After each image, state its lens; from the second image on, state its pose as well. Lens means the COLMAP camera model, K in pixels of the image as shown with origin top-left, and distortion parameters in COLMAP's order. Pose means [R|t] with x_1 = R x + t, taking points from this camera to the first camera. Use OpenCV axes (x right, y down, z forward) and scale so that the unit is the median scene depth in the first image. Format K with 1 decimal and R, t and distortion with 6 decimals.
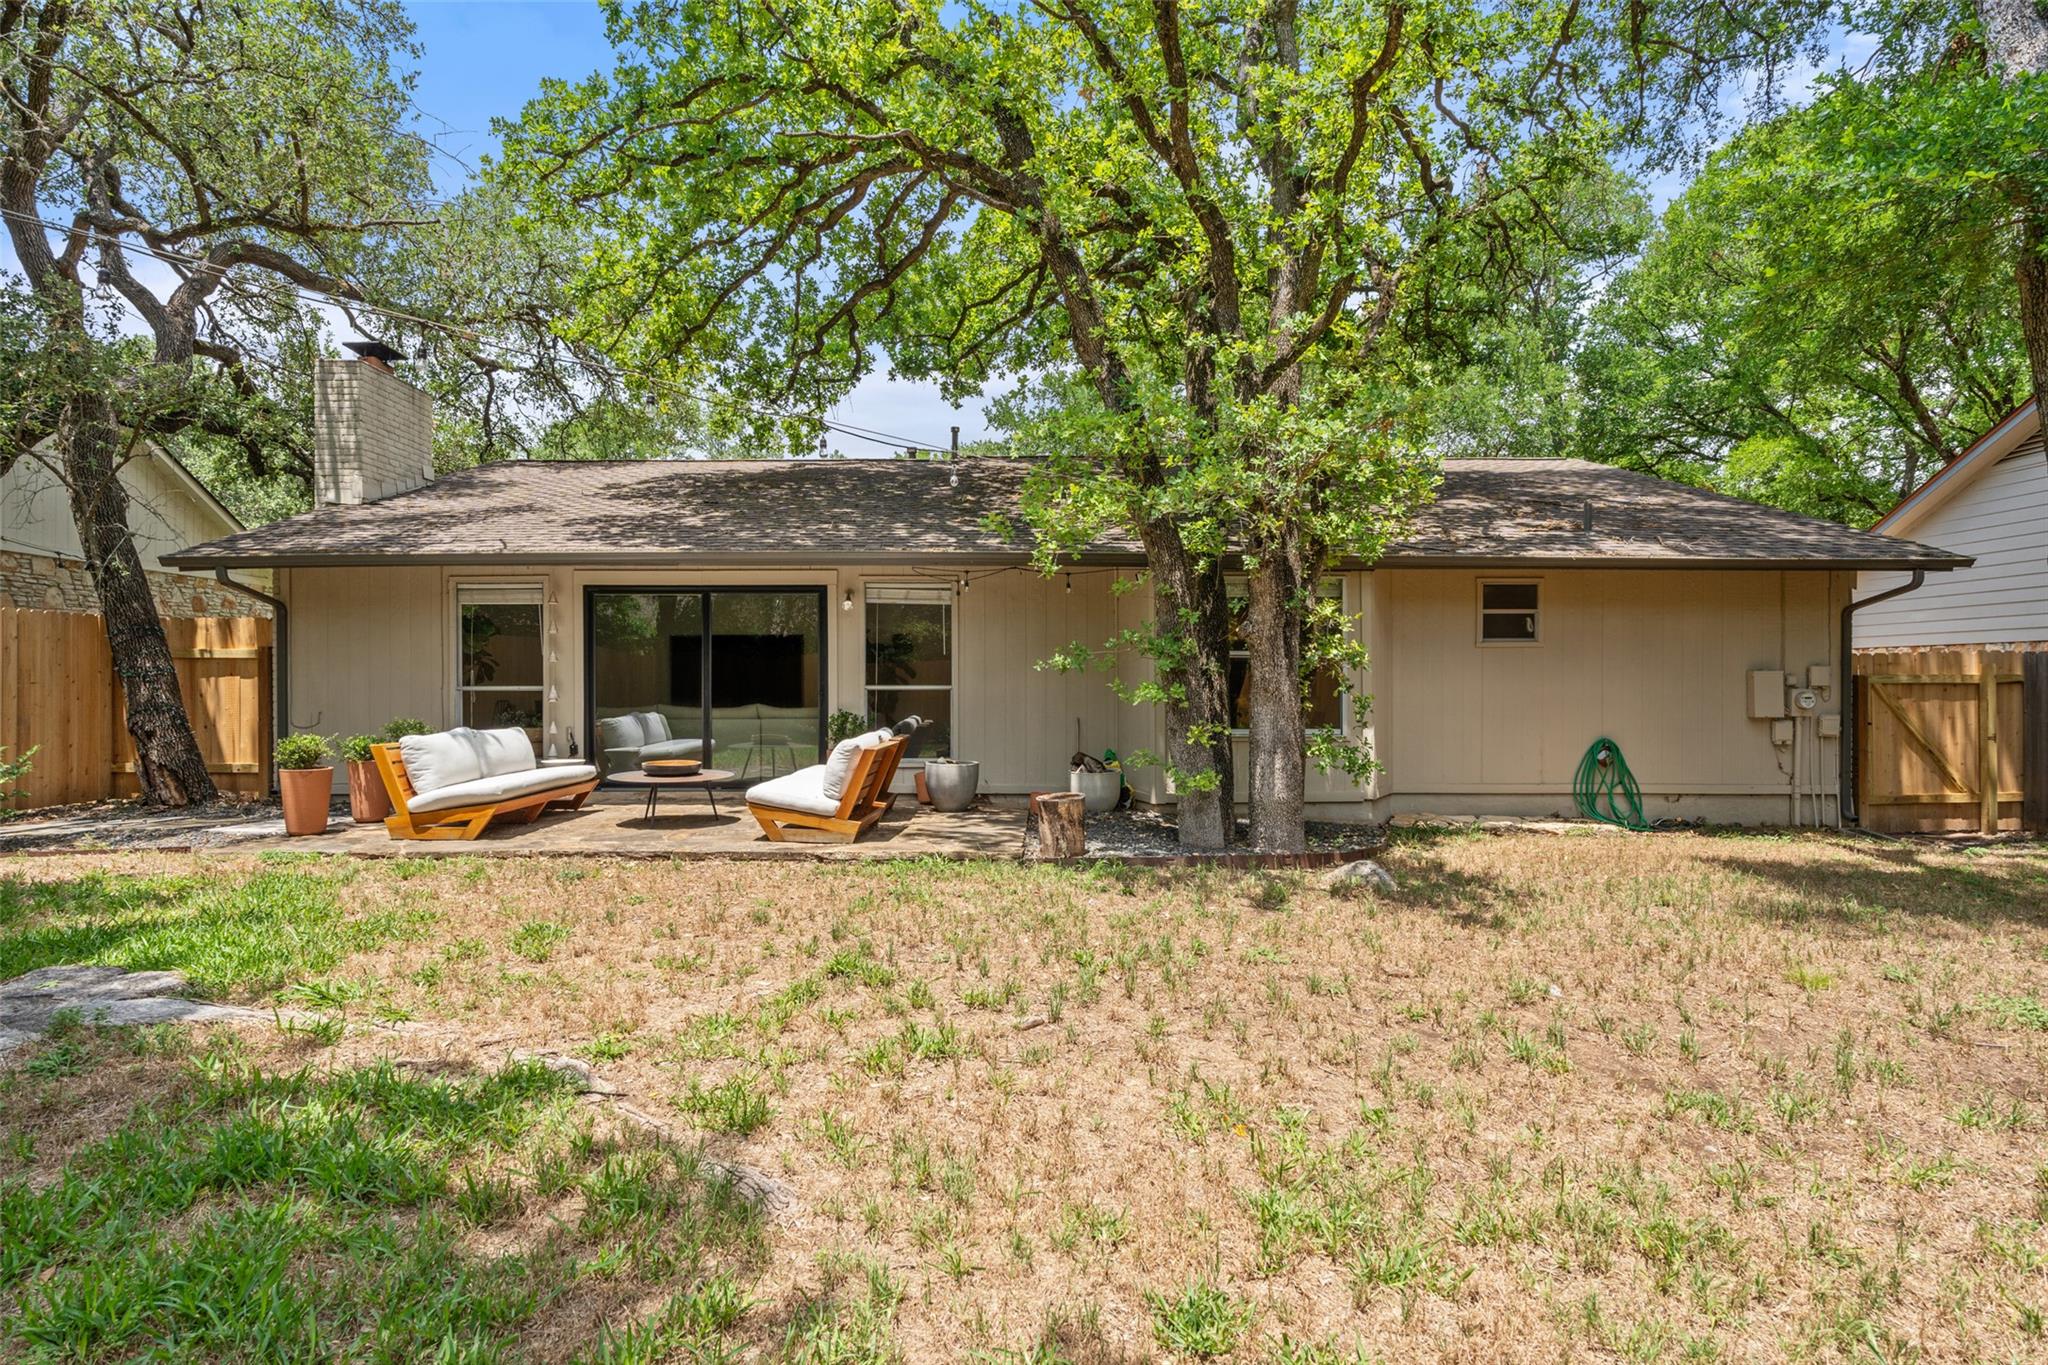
lens RADIAL K [[1083.1, 0, 1024.0], [0, 1083.1, 682.5], [0, 0, 1]] dist [0.002460, 0.000673]
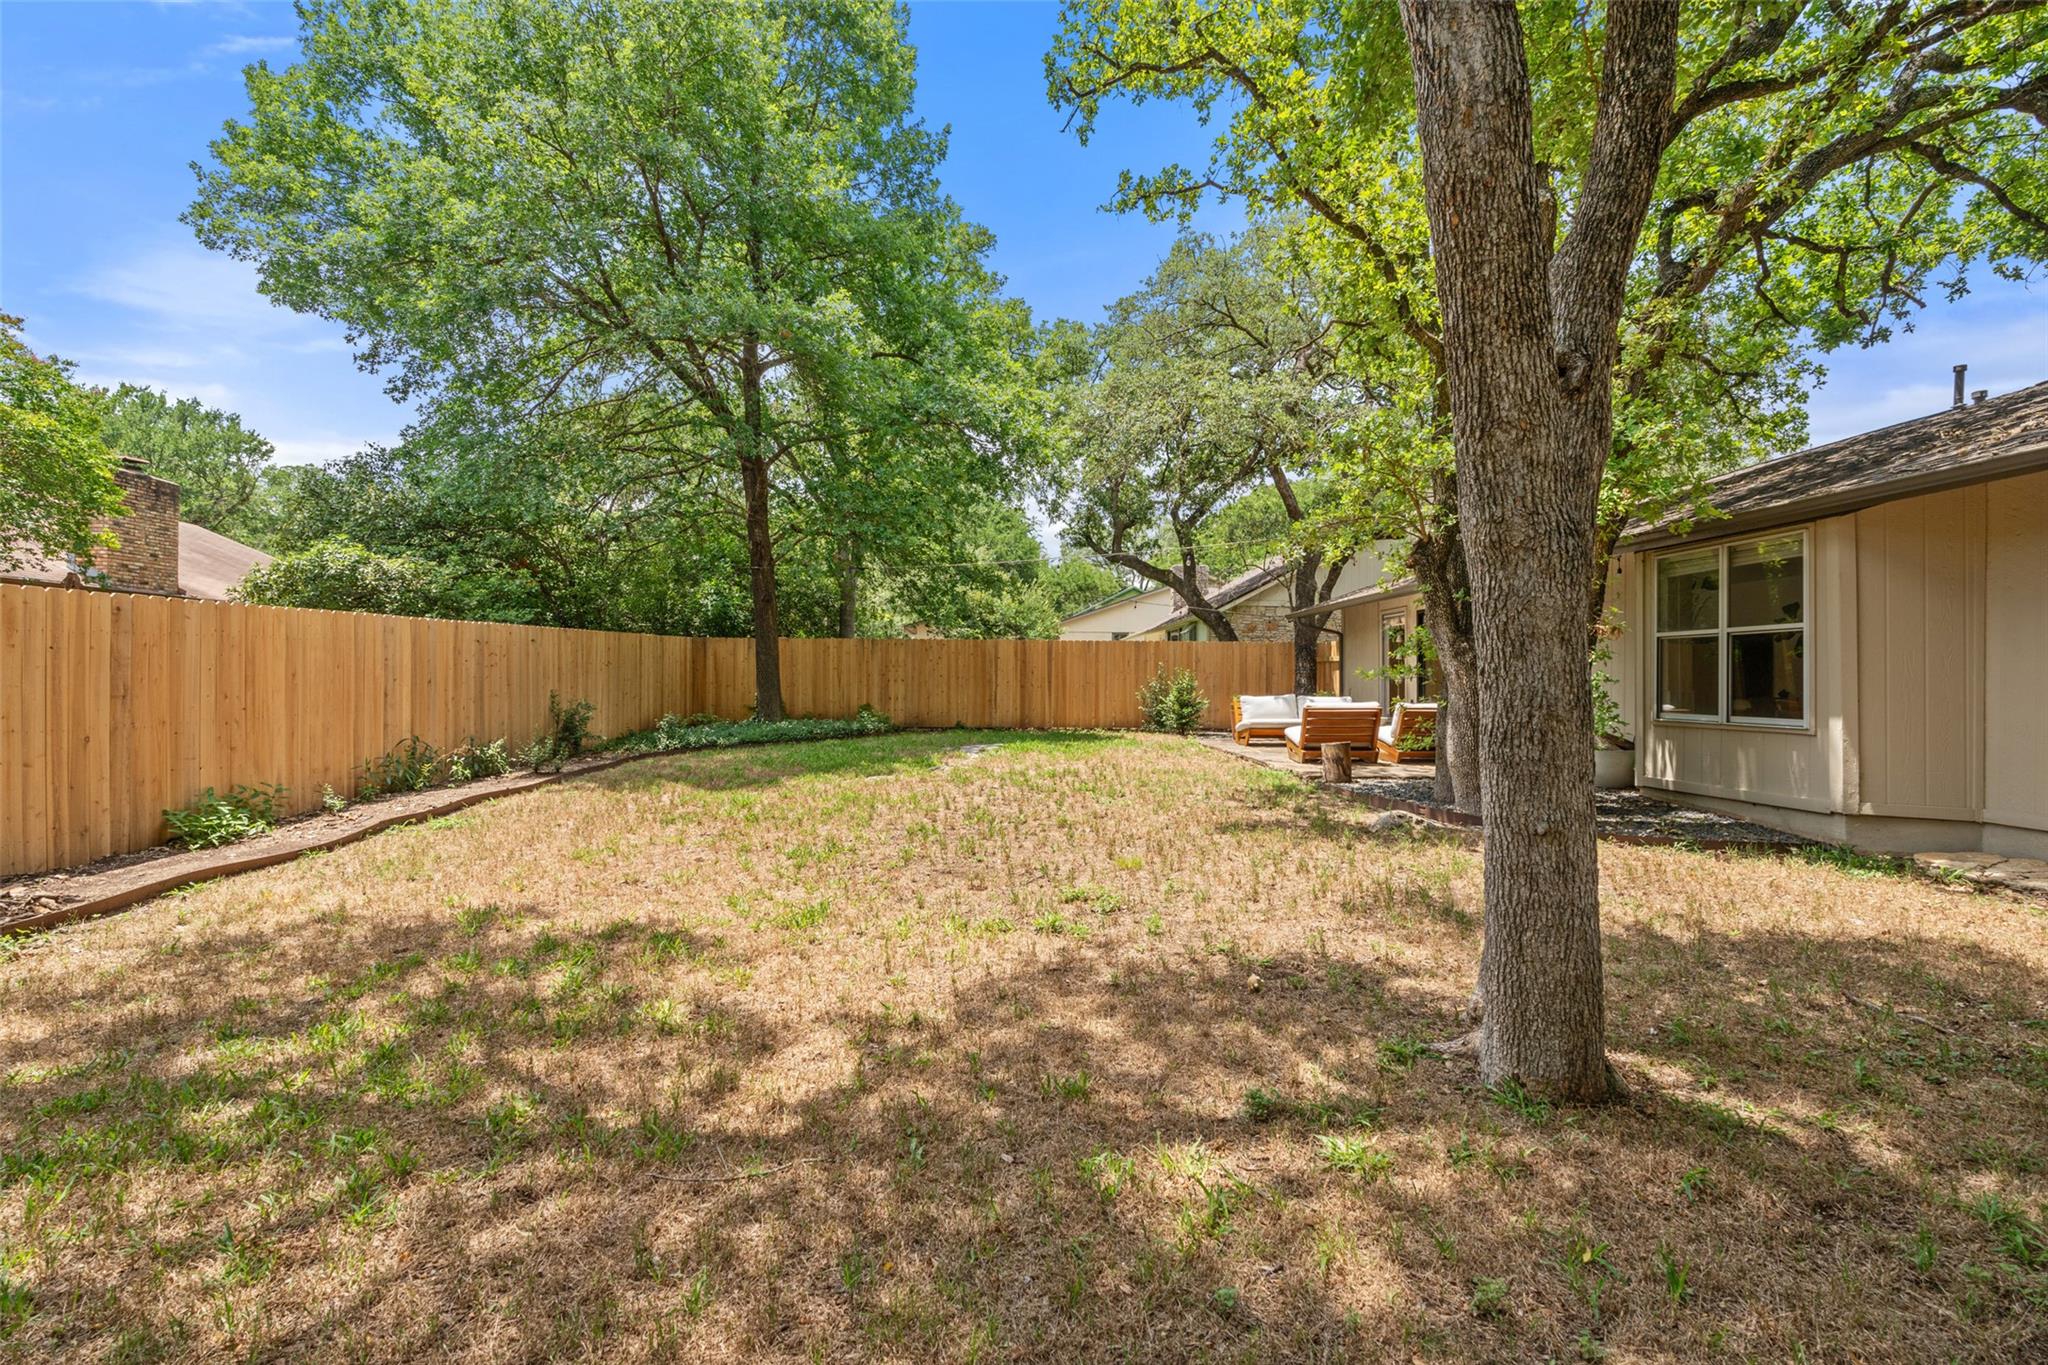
lens RADIAL K [[896.3, 0, 1024.0], [0, 896.3, 682.5], [0, 0, 1]] dist [-0.005128, 0.001360]
pose [[0.045086, 0.001083, -0.998983, 0.868757], [-0.008800, 0.999961, 0.000686, 0.018872], [0.998944, 0.008761, 0.045094, 0.362213]]
